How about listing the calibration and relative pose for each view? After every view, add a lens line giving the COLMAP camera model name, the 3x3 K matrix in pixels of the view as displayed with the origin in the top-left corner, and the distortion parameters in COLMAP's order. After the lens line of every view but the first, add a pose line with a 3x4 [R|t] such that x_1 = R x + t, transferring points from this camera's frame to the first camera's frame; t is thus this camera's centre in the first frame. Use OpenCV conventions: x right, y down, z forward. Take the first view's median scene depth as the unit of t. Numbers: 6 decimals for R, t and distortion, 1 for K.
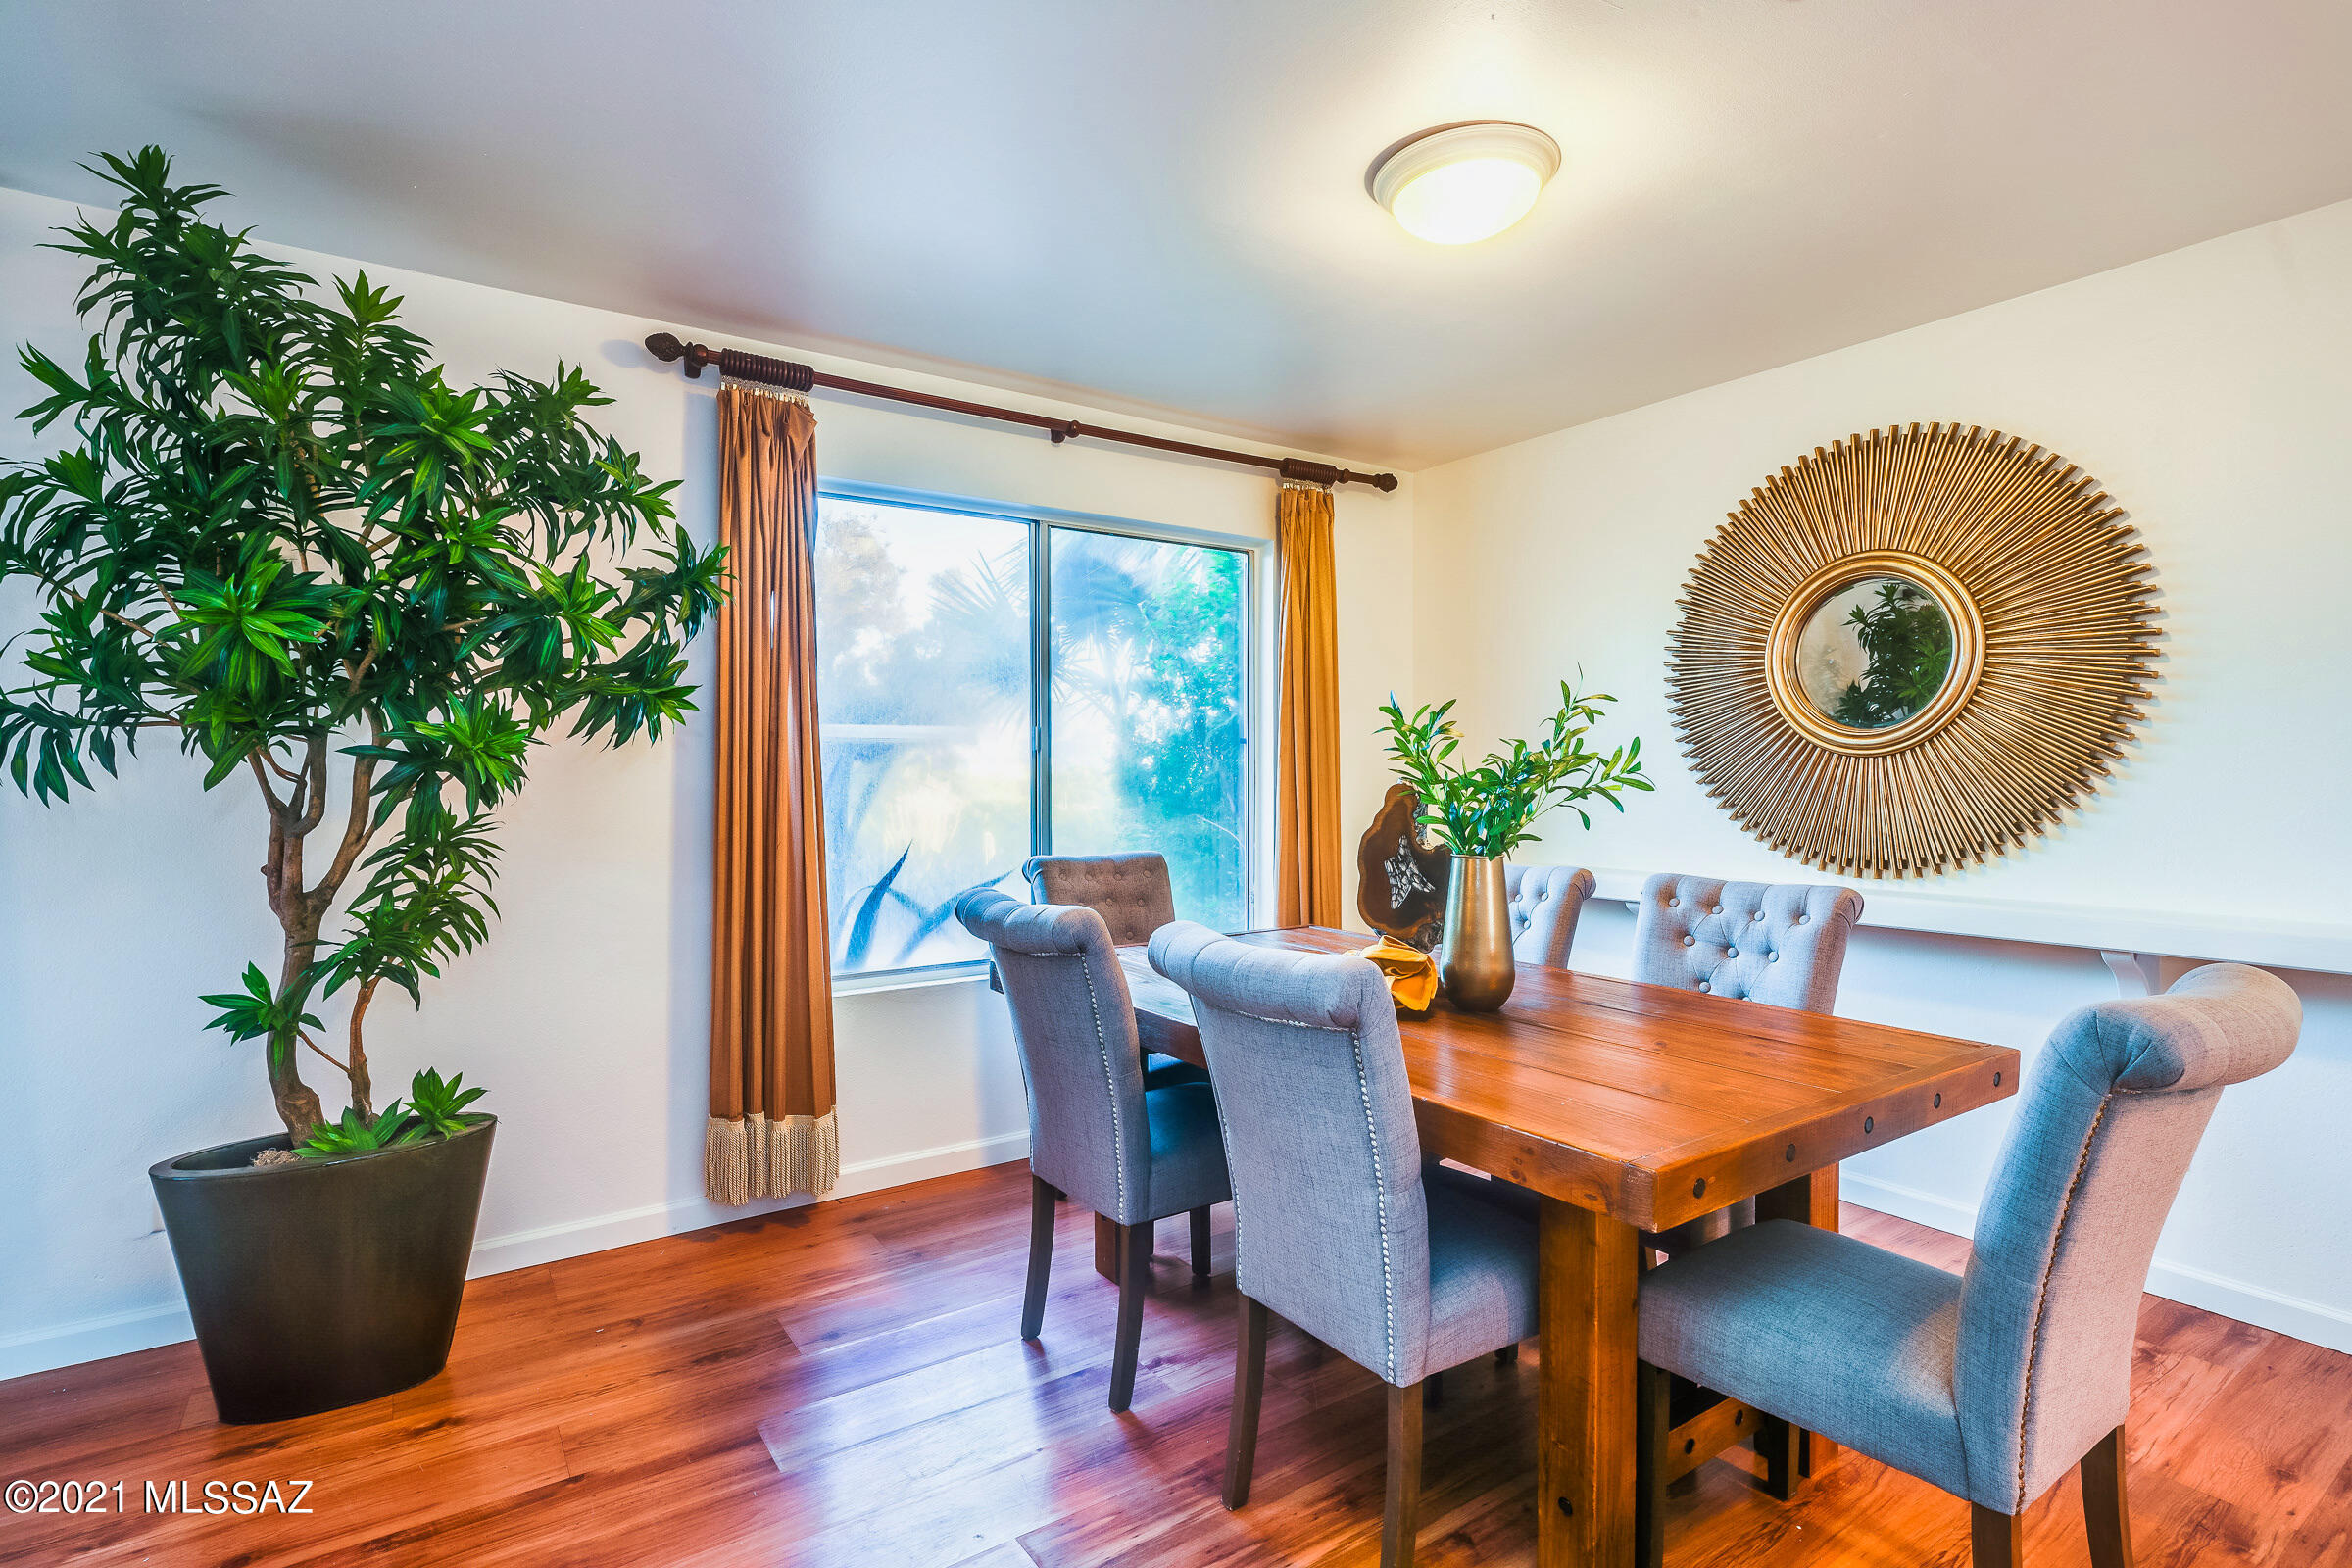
lens RADIAL K [[1148.2, 0, 1176.0], [0, 1148.2, 784.0], [0, 0, 1]] dist [-0.003539, 0.000155]
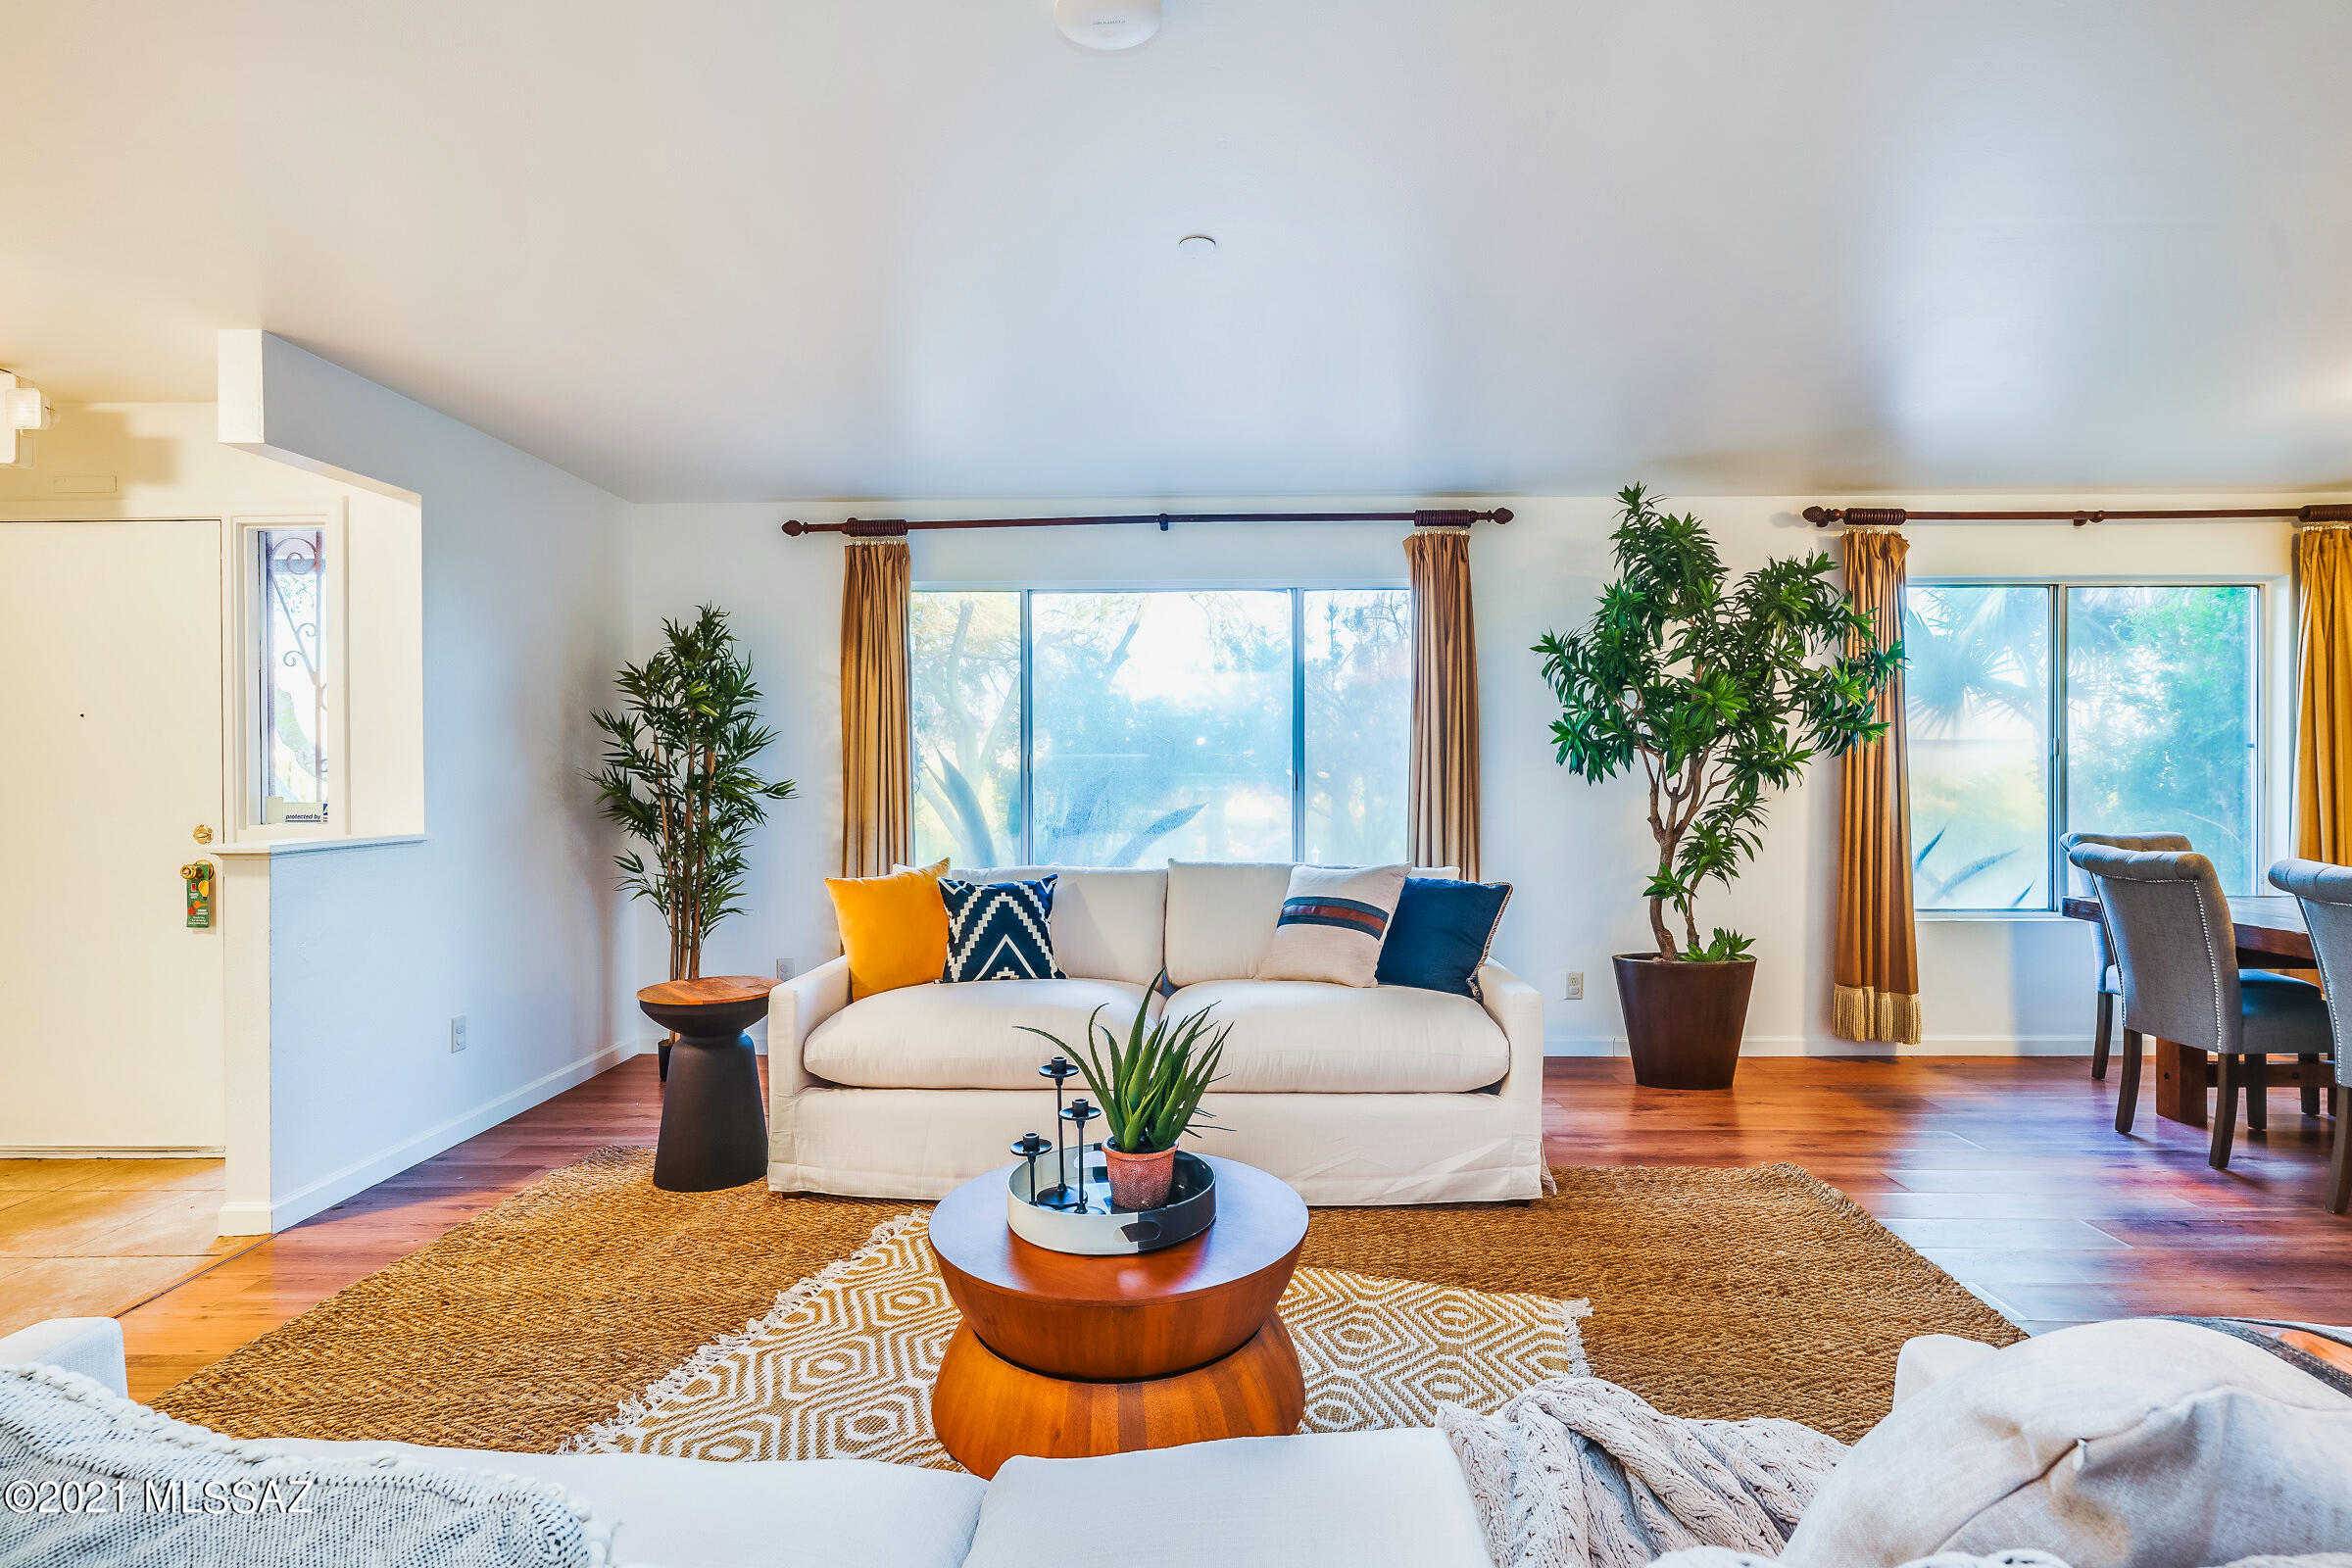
lens RADIAL K [[1148.2, 0, 1176.0], [0, 1148.2, 784.0], [0, 0, 1]] dist [-0.003539, 0.000155]
pose [[0.817441, 0.006025, -0.575981, -0.239015], [-0.007774, 0.999970, -0.000573, 0.015137], [0.575960, 0.004946, 0.817463, -0.857169]]
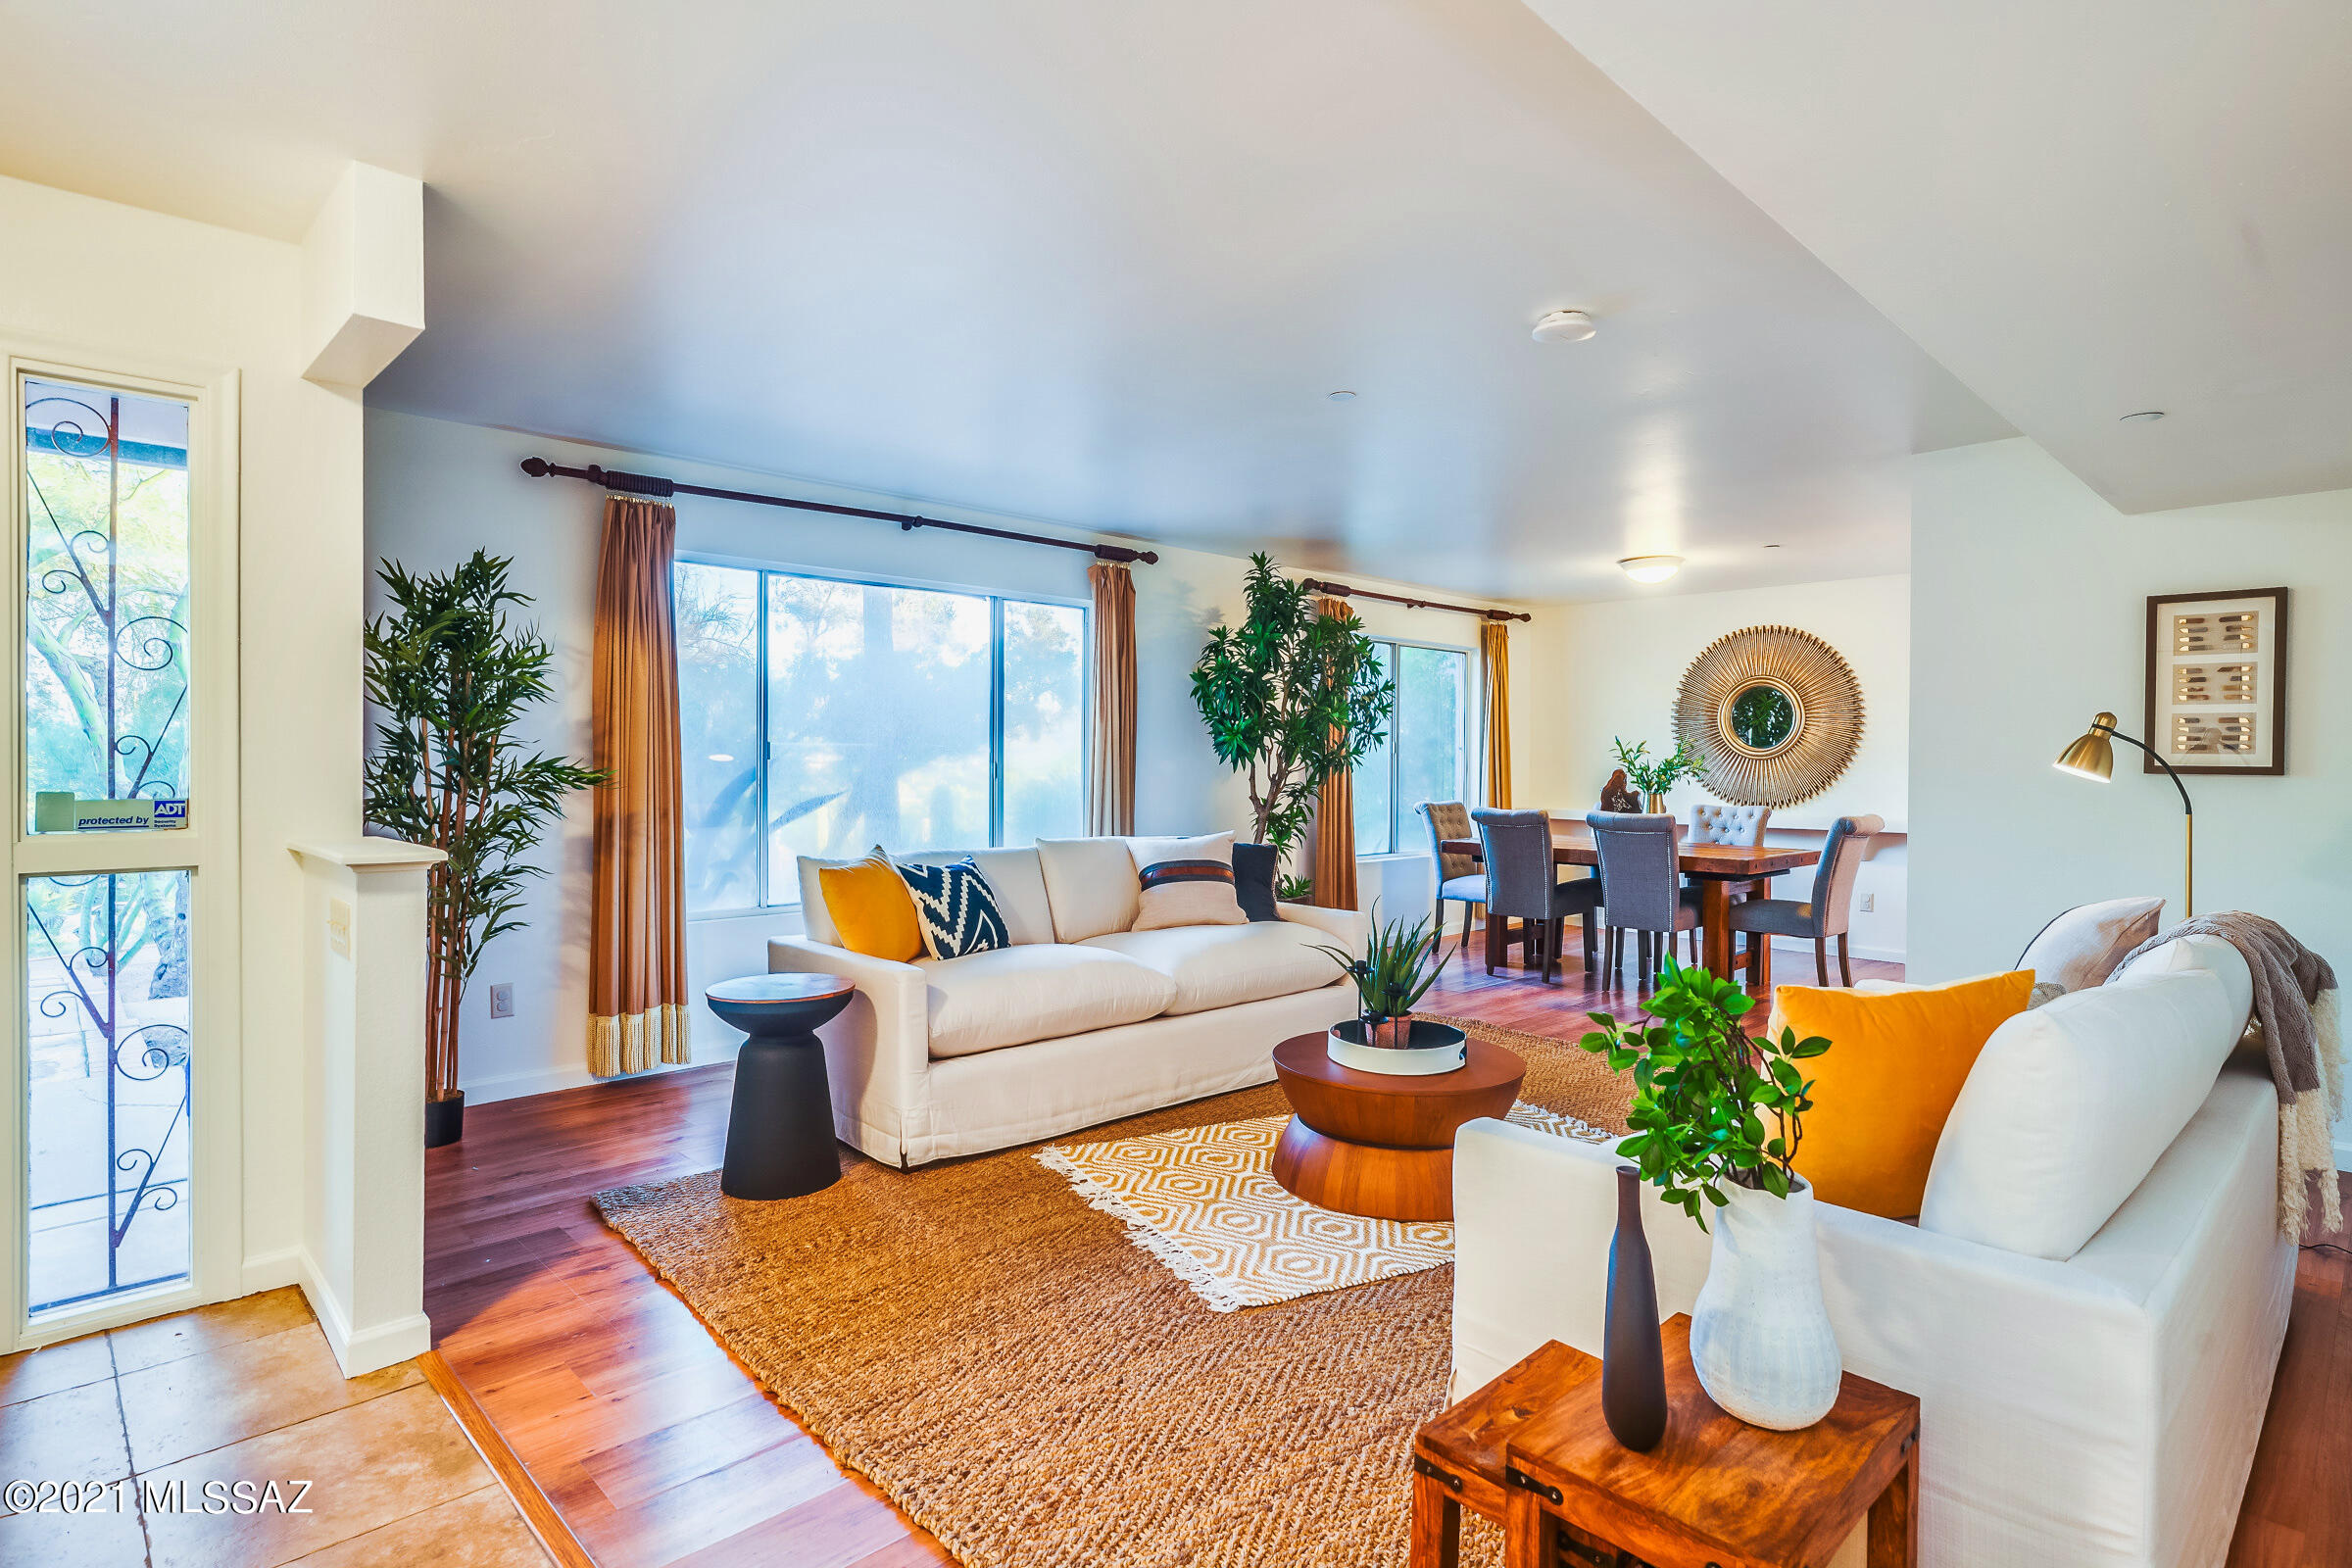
lens RADIAL K [[1218.4, 0, 1188.1], [0, 1218.4, 772.7], [0, 0, 1]] dist [0.000486, 0.000068]
pose [[0.984337, 0.006912, 0.176162, -1.107896], [-0.006724, 0.999976, -0.001664, 0.016459], [-0.176169, 0.000454, 0.984360, -1.406257]]
